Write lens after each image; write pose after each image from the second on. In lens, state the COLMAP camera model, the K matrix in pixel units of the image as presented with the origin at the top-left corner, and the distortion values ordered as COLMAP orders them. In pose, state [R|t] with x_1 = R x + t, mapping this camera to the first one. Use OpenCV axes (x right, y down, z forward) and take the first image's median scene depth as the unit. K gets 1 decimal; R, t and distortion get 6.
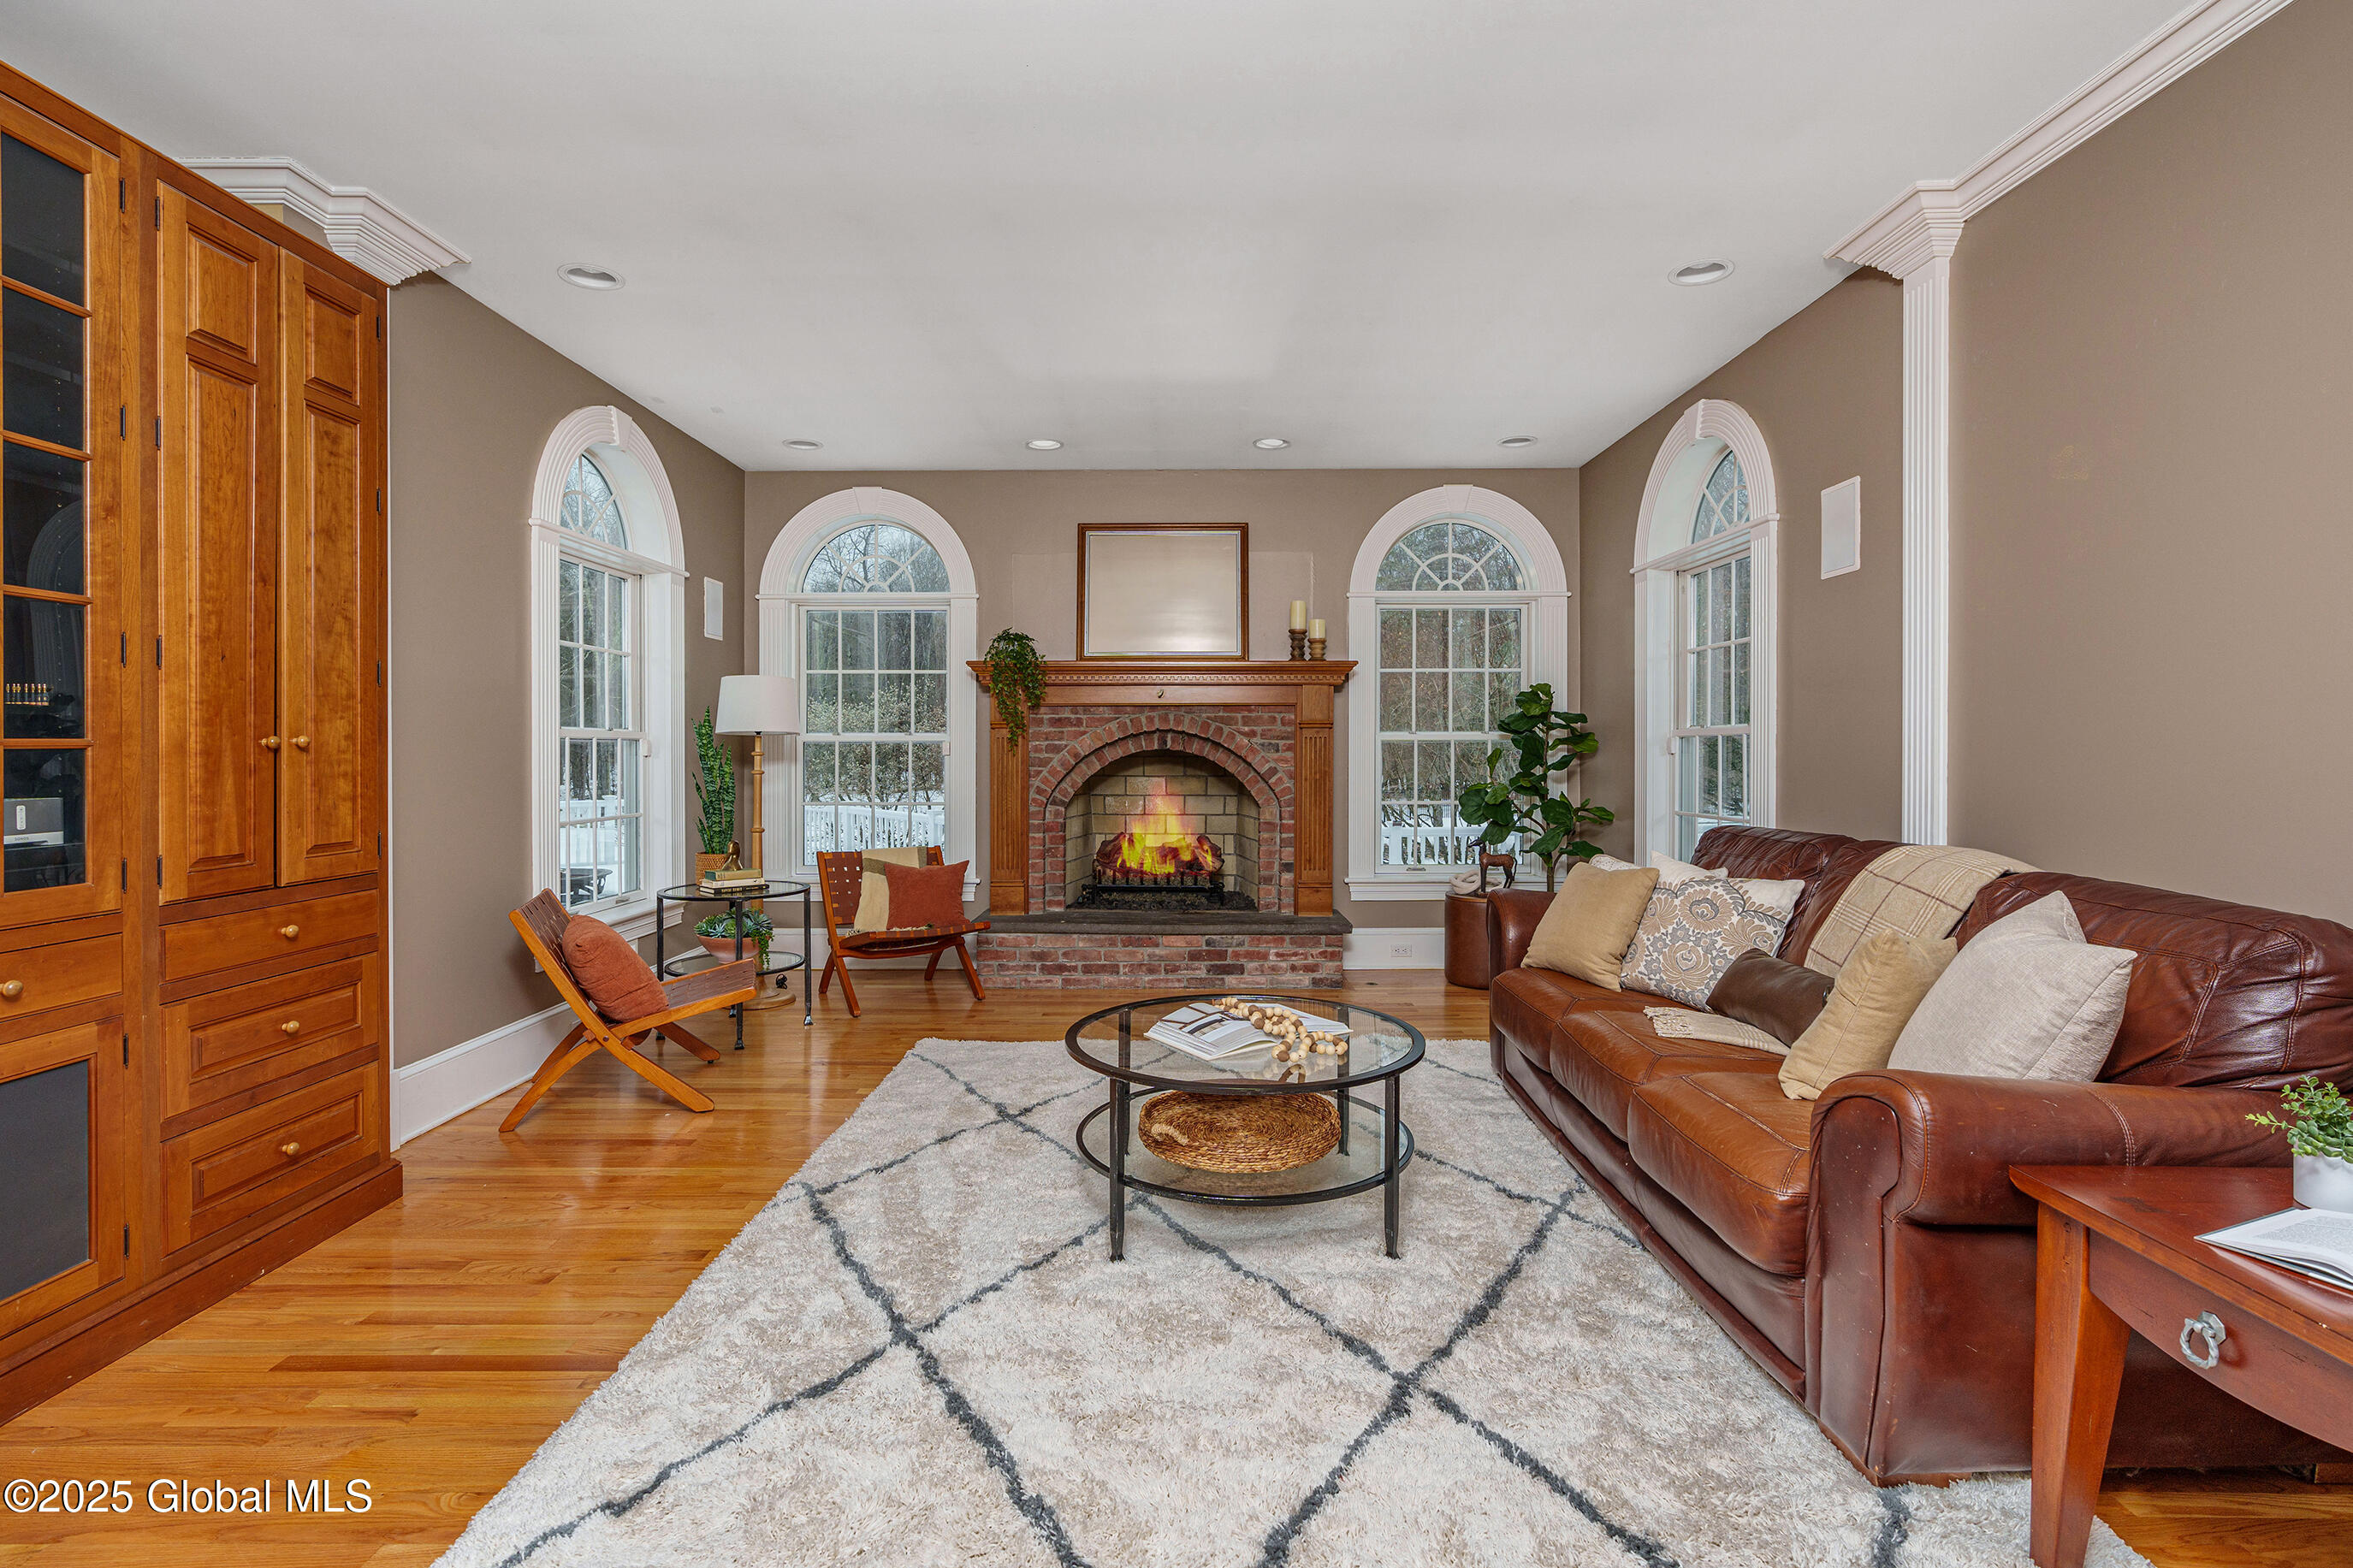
lens RADIAL K [[1074.5, 0, 1182.6], [0, 1074.5, 764.4], [0, 0, 1]] dist [-0.012683, 0.002839]
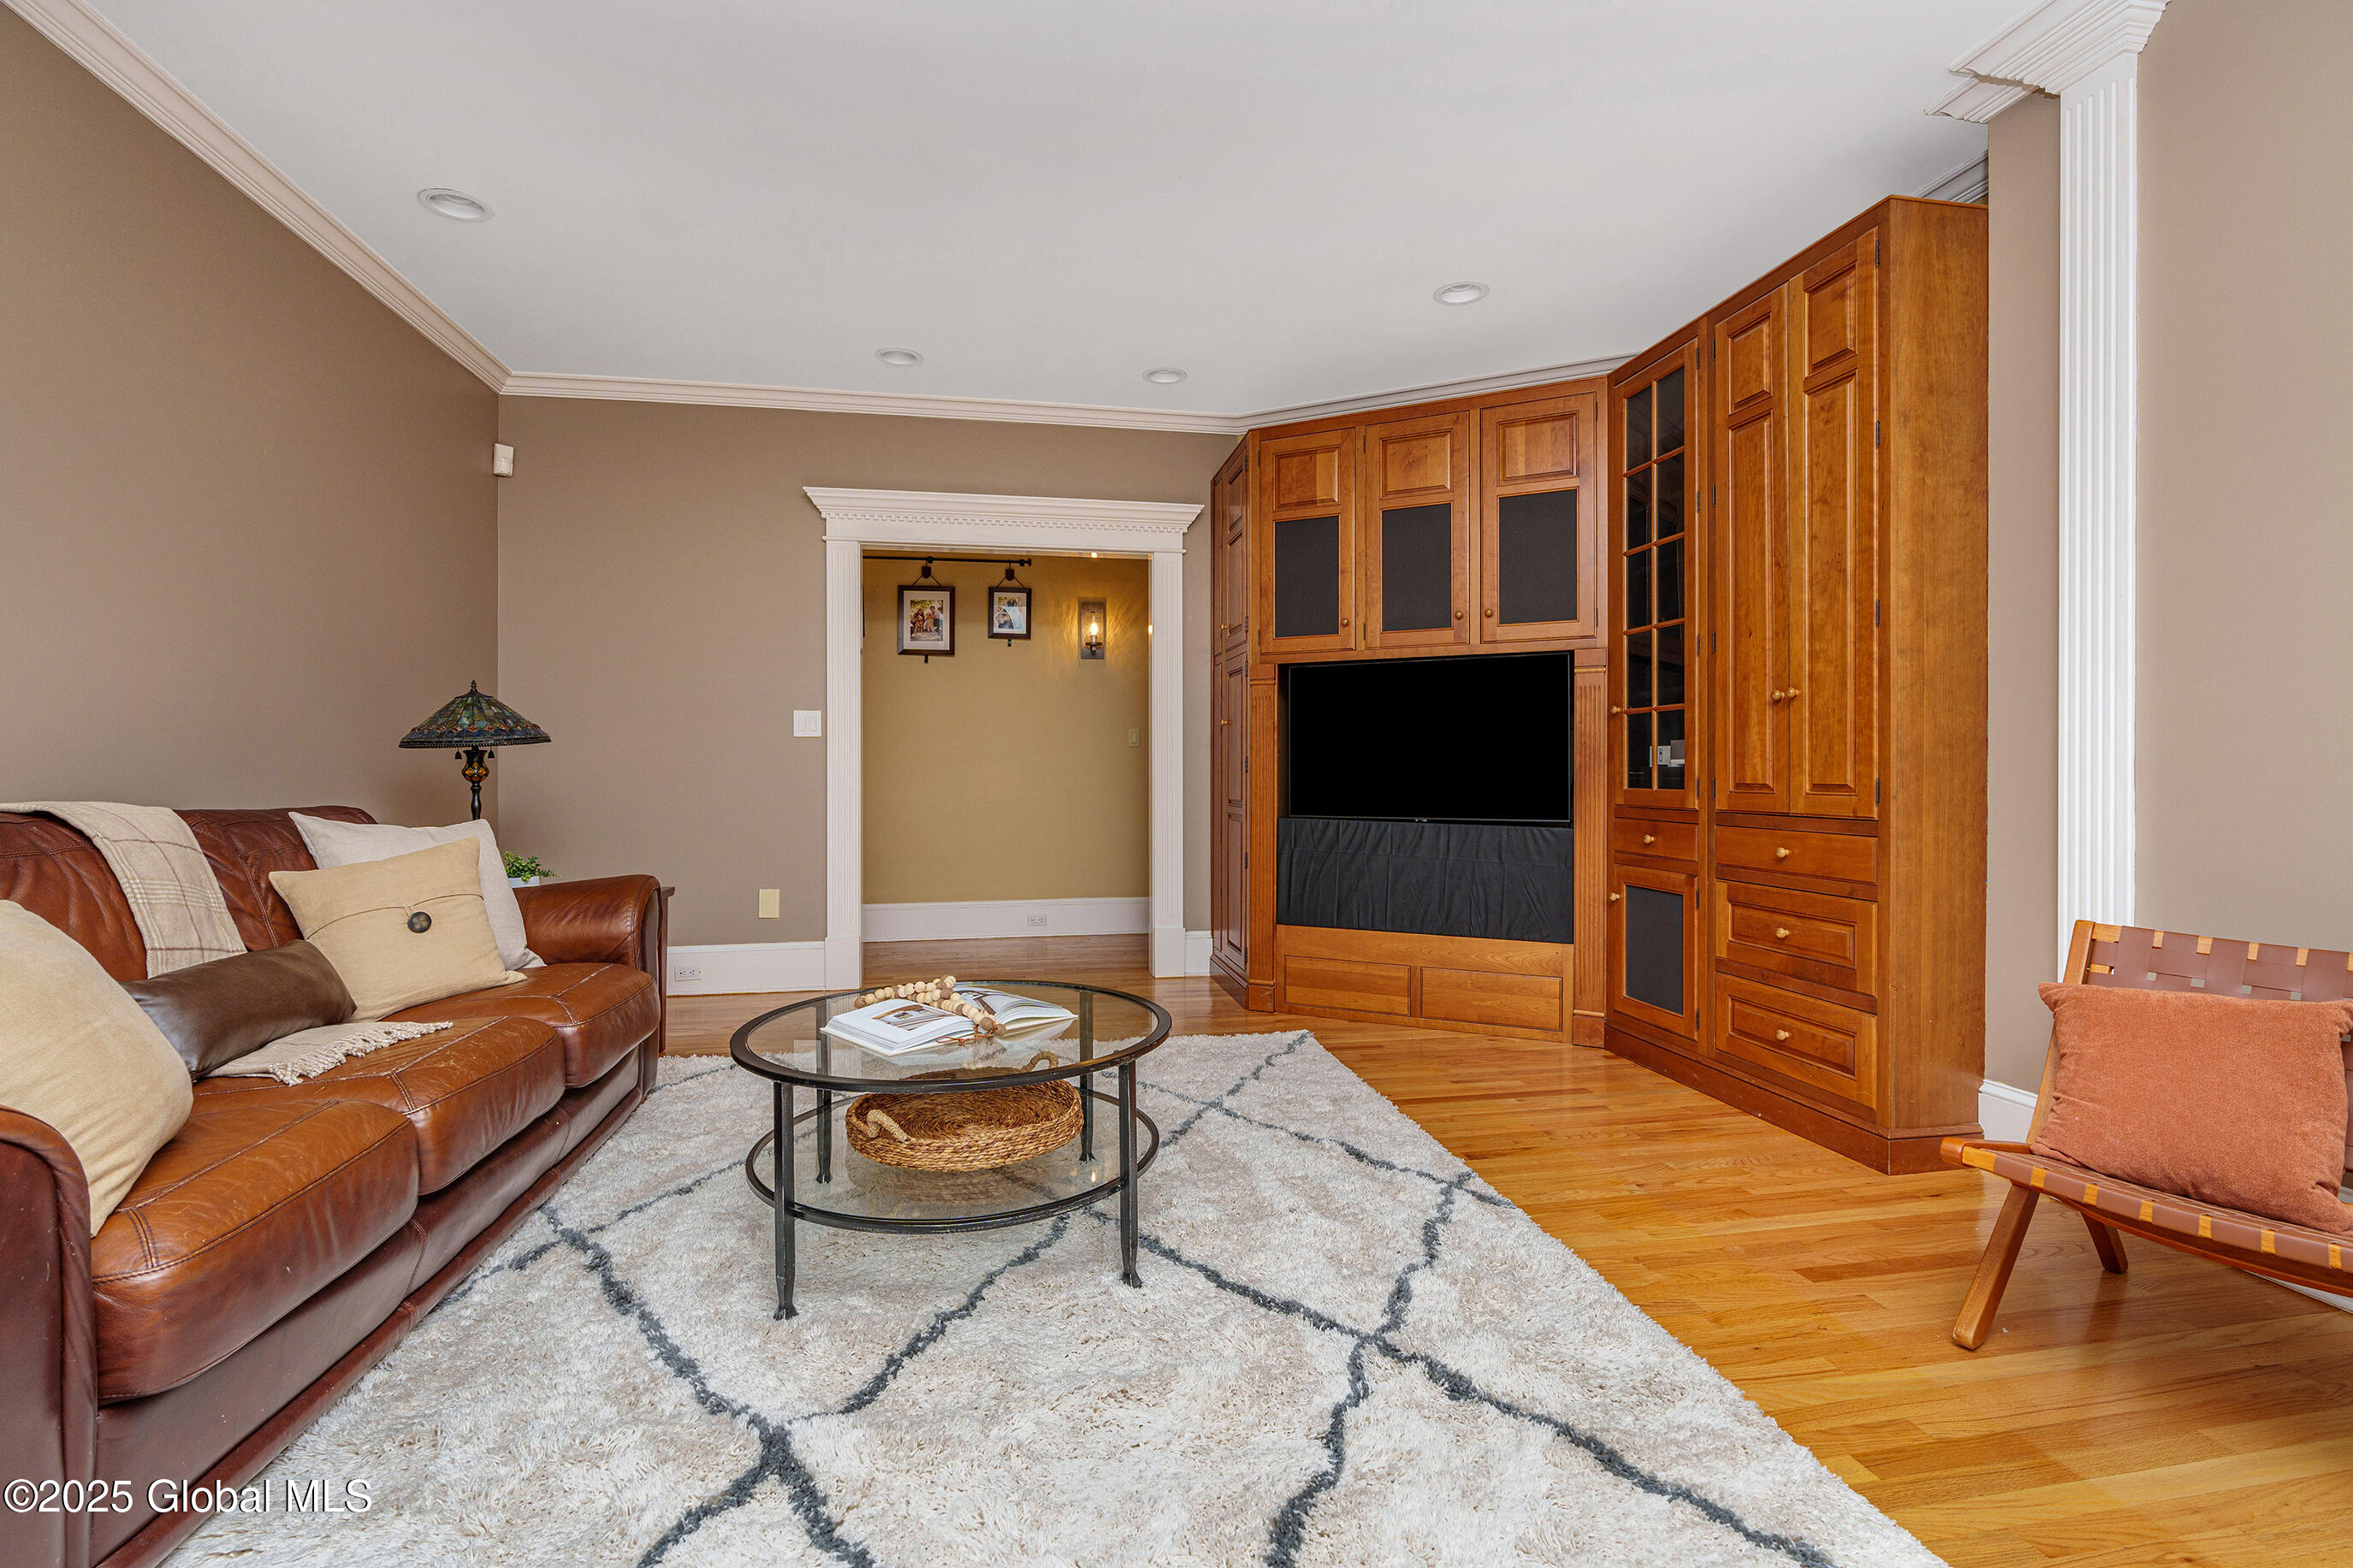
lens RADIAL K [[1074.5, 0, 1181.2], [0, 1074.5, 769.1], [0, 0, 1]] dist [-0.012683, 0.002839]
pose [[-0.983320, 0.001602, -0.181876, 0.041667], [-0.000769, 0.999916, 0.012963, 0.047549], [0.181882, 0.012887, -0.983236, 2.063406]]
